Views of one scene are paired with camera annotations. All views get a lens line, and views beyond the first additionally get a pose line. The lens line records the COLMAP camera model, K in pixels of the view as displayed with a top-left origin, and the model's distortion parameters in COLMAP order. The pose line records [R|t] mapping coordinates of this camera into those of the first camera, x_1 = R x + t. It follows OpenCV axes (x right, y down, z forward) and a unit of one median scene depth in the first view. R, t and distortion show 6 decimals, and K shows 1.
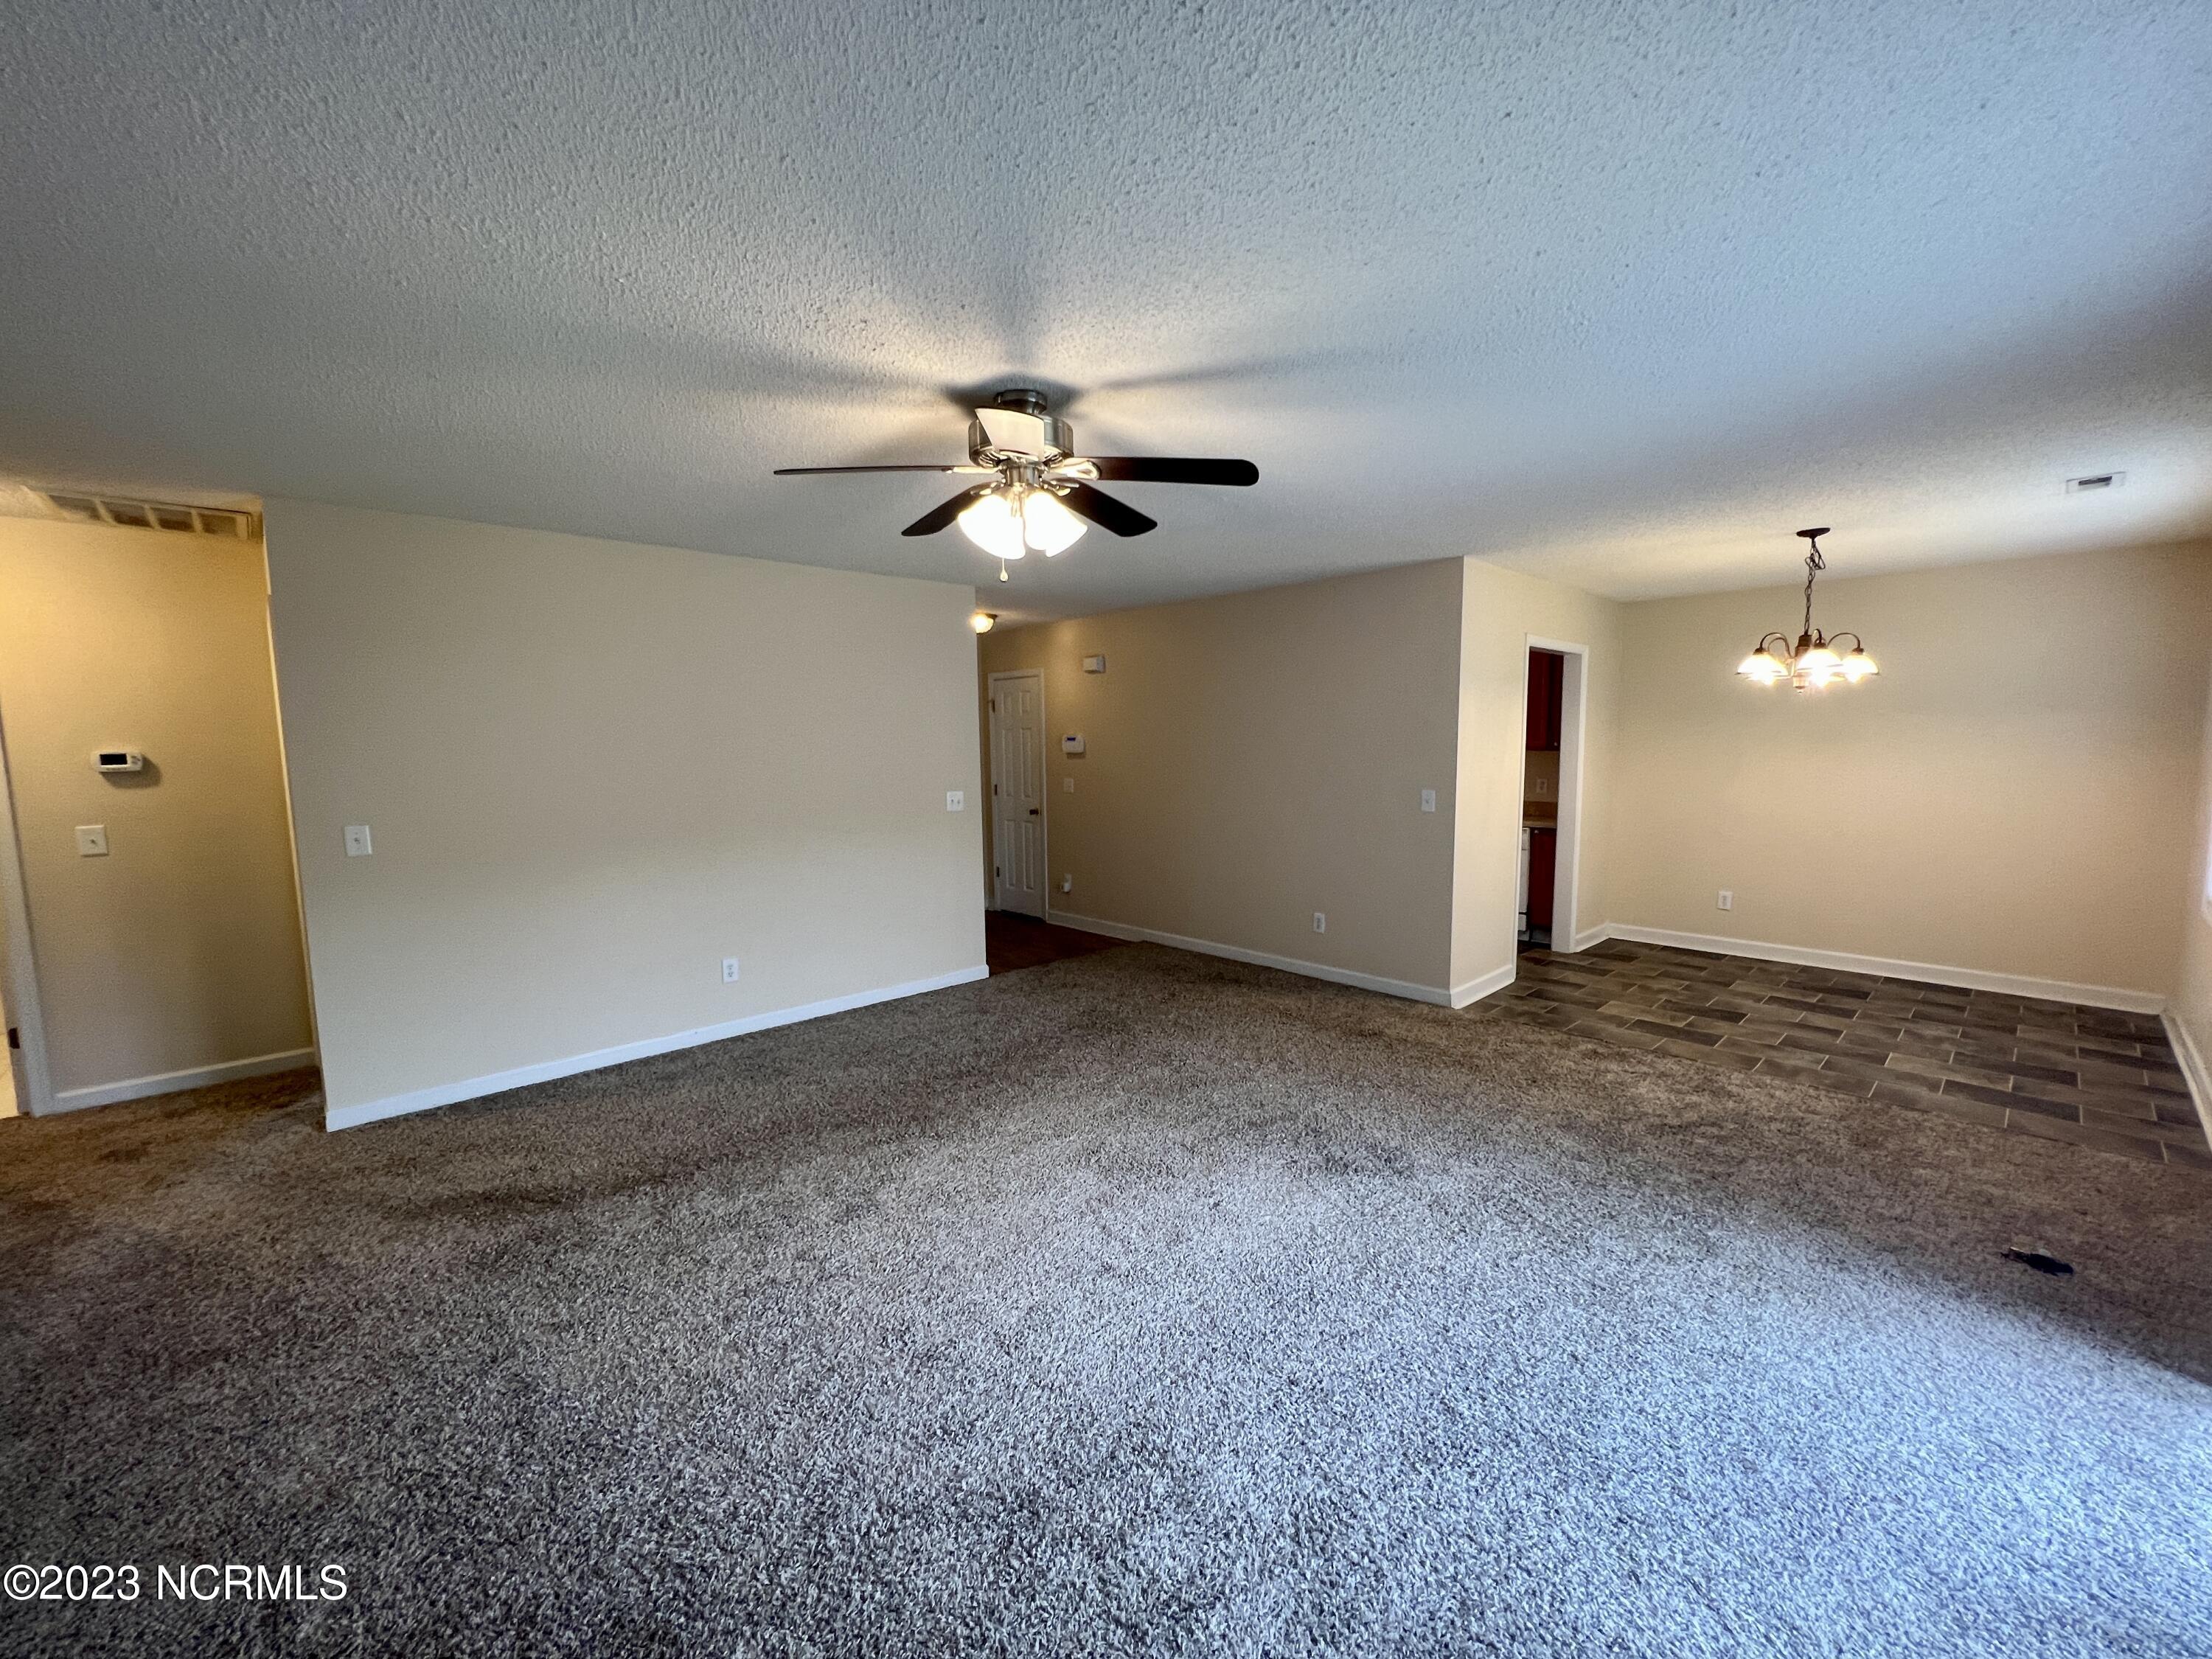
lens RADIAL K [[889.9, 0, 1107.3], [0, 889.9, 843.0], [0, 0, 1]] dist [-0.003329, 0.000348]
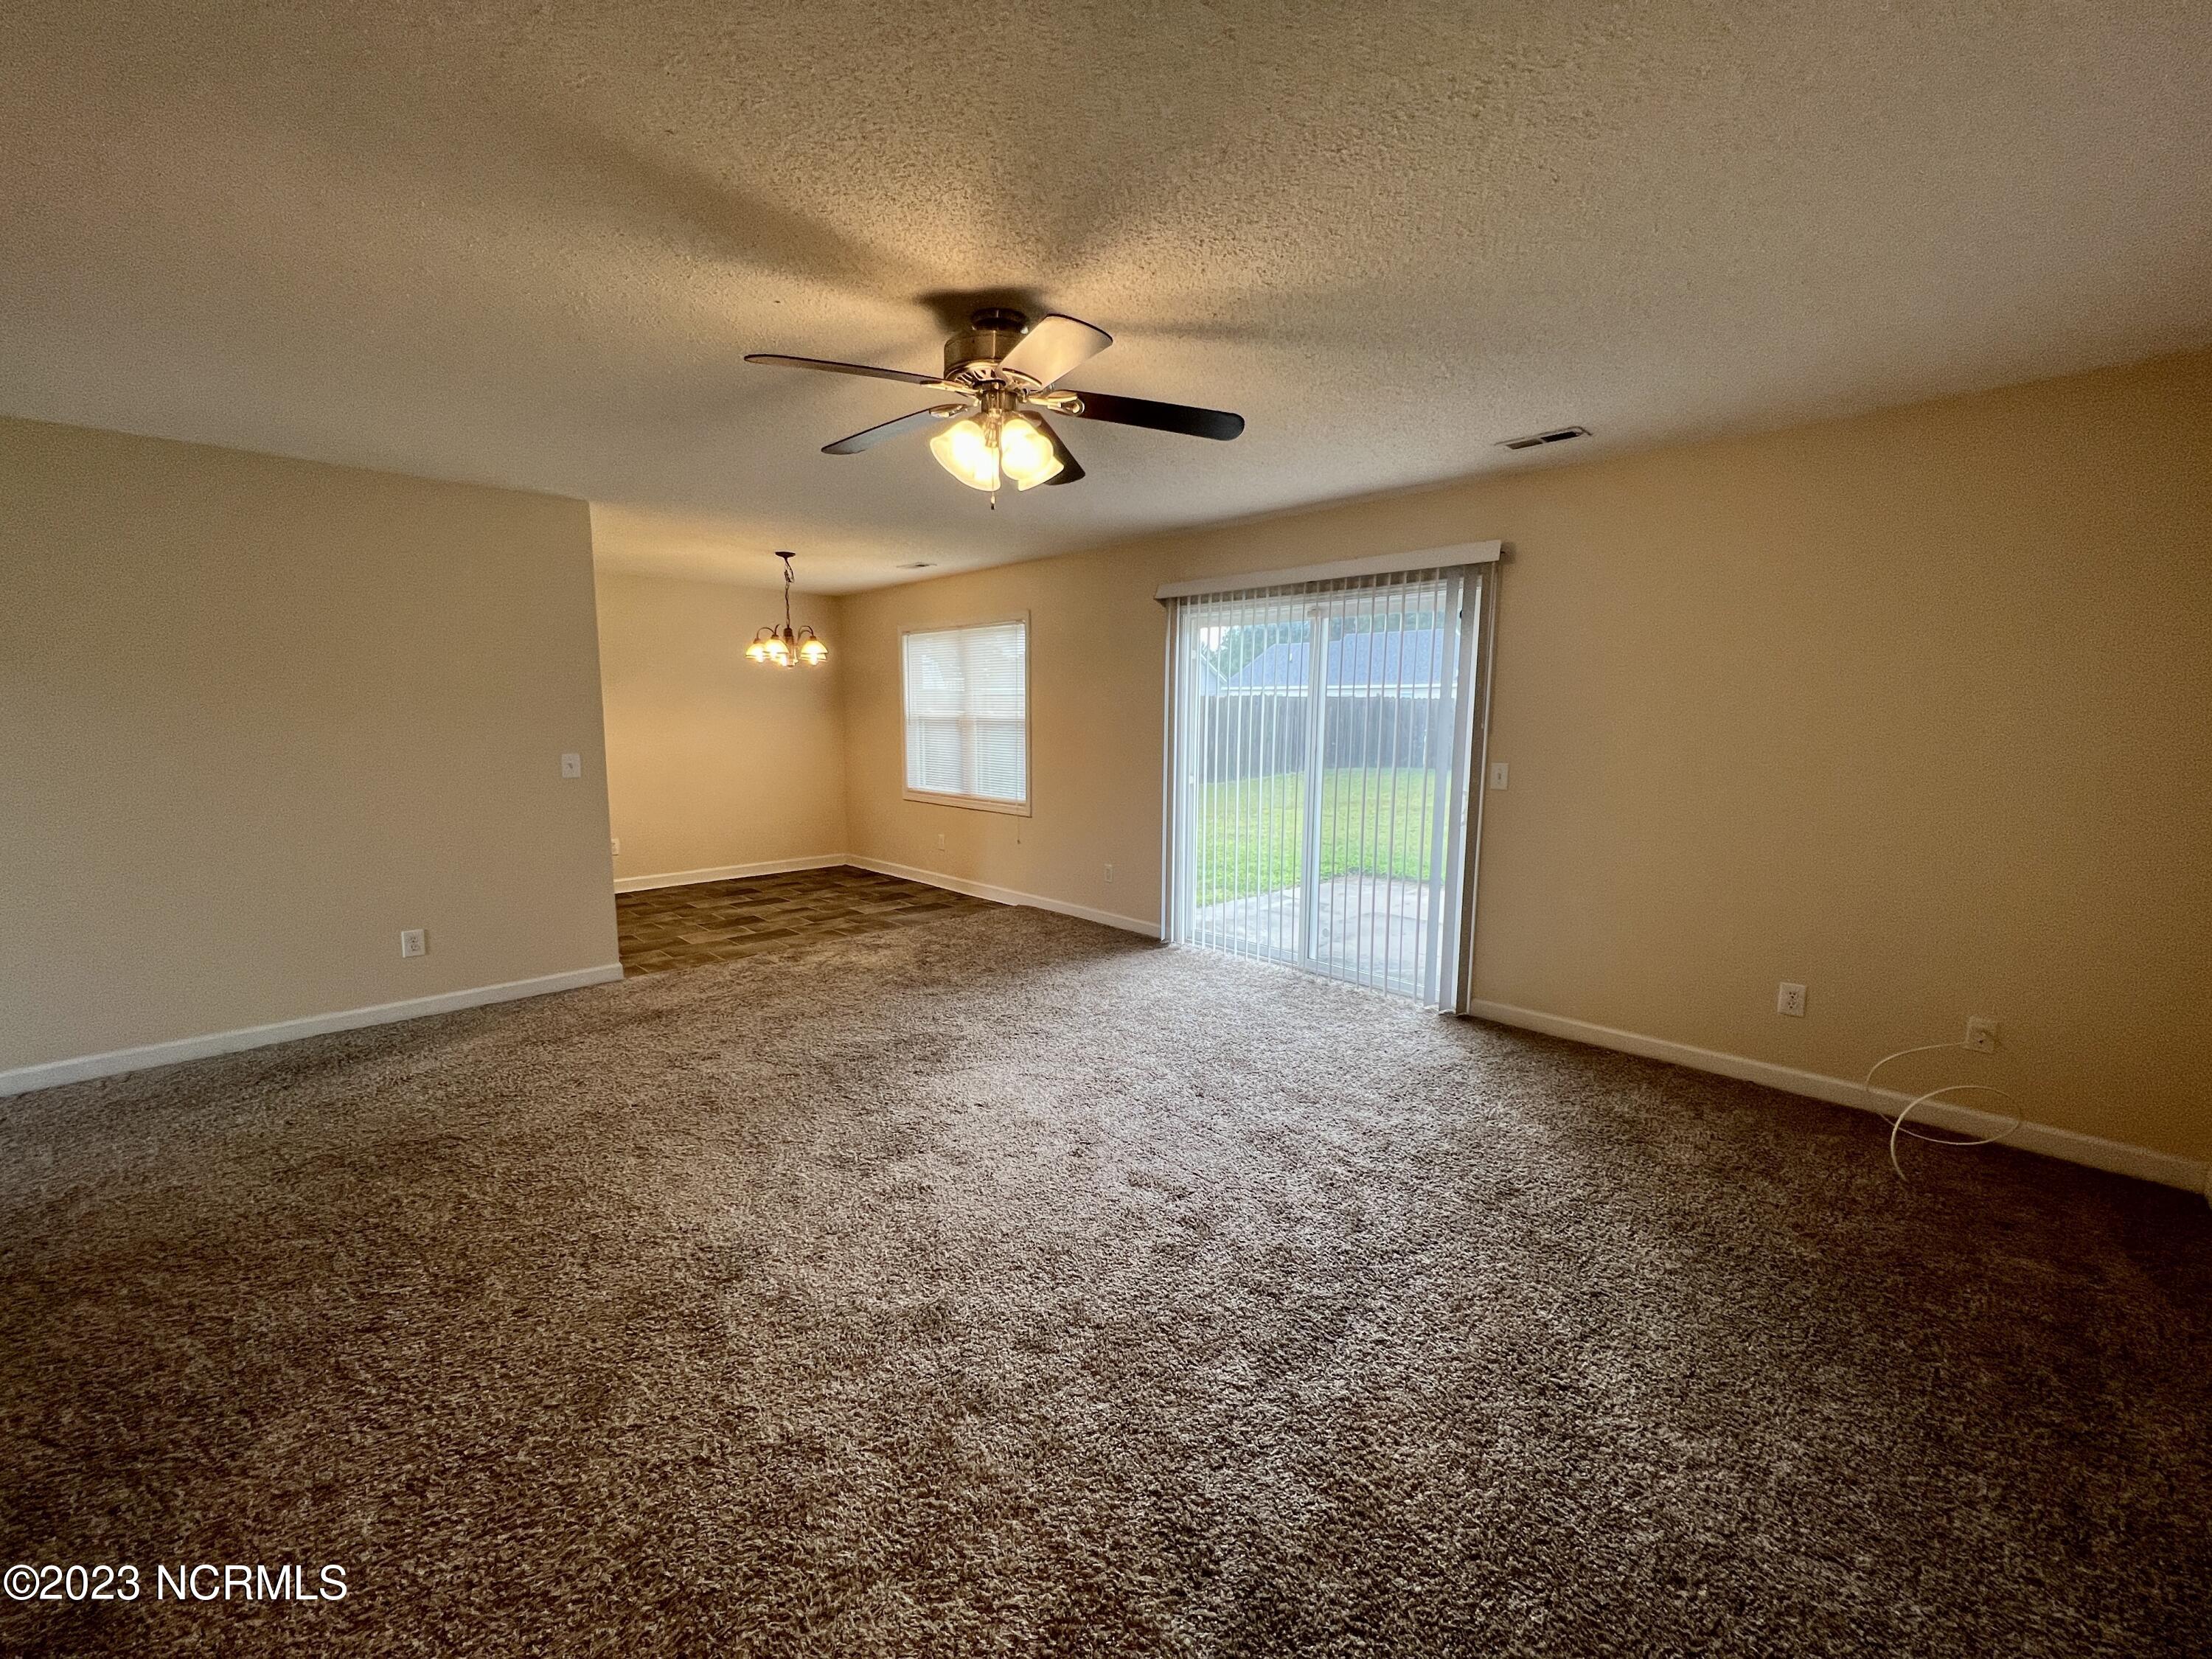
lens RADIAL K [[889.9, 0, 1107.5], [0, 889.9, 817.6], [0, 0, 1]] dist [-0.003329, 0.000348]
pose [[-0.013937, -0.111417, 0.993676, -0.802276], [0.113988, 0.987117, 0.112280, -0.050078], [-0.993384, 0.114832, -0.001057, 0.676563]]
